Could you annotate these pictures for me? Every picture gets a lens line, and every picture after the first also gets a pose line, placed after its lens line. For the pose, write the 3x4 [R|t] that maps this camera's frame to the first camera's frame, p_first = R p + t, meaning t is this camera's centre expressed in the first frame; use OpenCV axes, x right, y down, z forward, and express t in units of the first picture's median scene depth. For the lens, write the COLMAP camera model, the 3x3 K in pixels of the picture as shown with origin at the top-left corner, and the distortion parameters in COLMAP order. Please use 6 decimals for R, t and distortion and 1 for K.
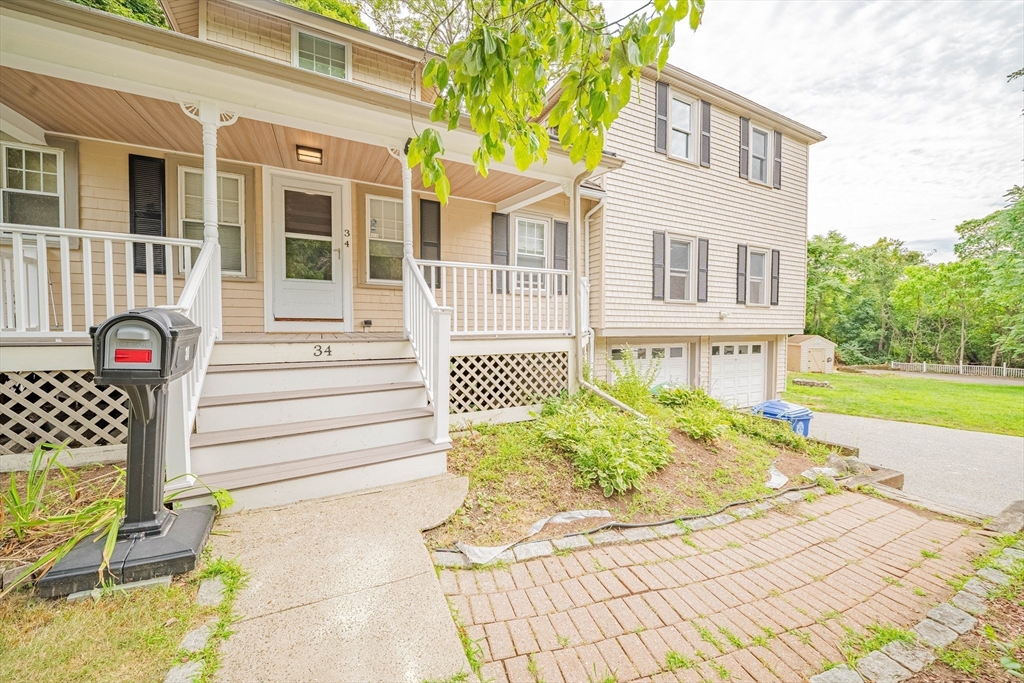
lens RADIAL K [[374.7, 0, 511.5], [0, 374.7, 335.8], [0, 0, 1]] dist [0.015835, -0.010834]
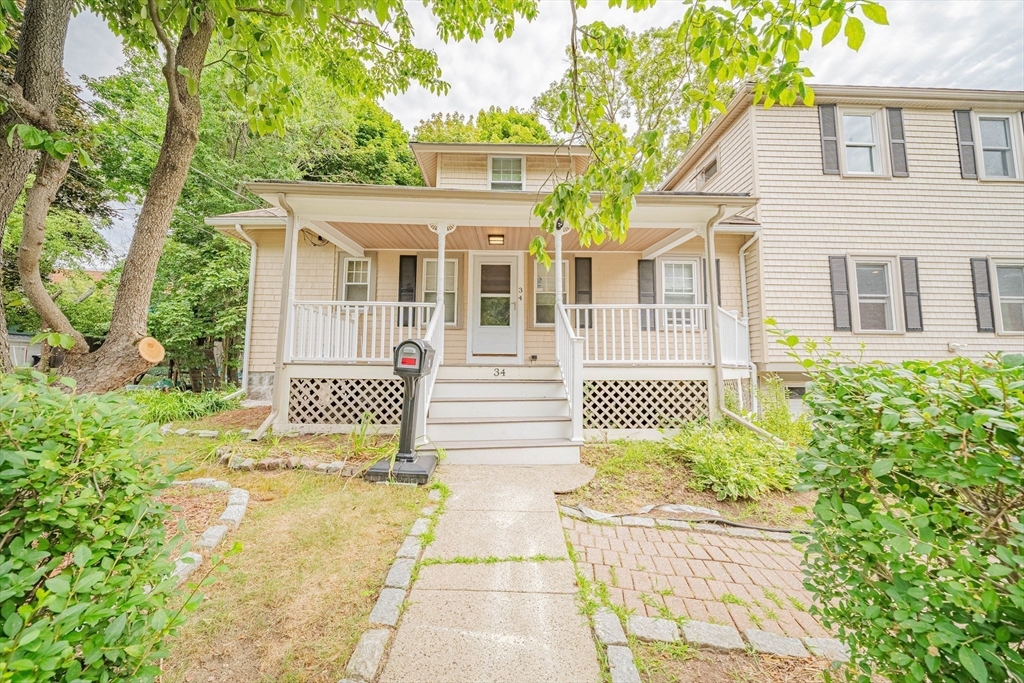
lens RADIAL K [[374.7, 0, 511.5], [0, 374.7, 335.8], [0, 0, 1]] dist [0.015835, -0.010834]
pose [[0.894586, -0.038137, -0.445265, 0.140424], [-0.018009, 0.992466, -0.121186, 0.058458], [0.446533, 0.116430, 0.887160, -0.204095]]
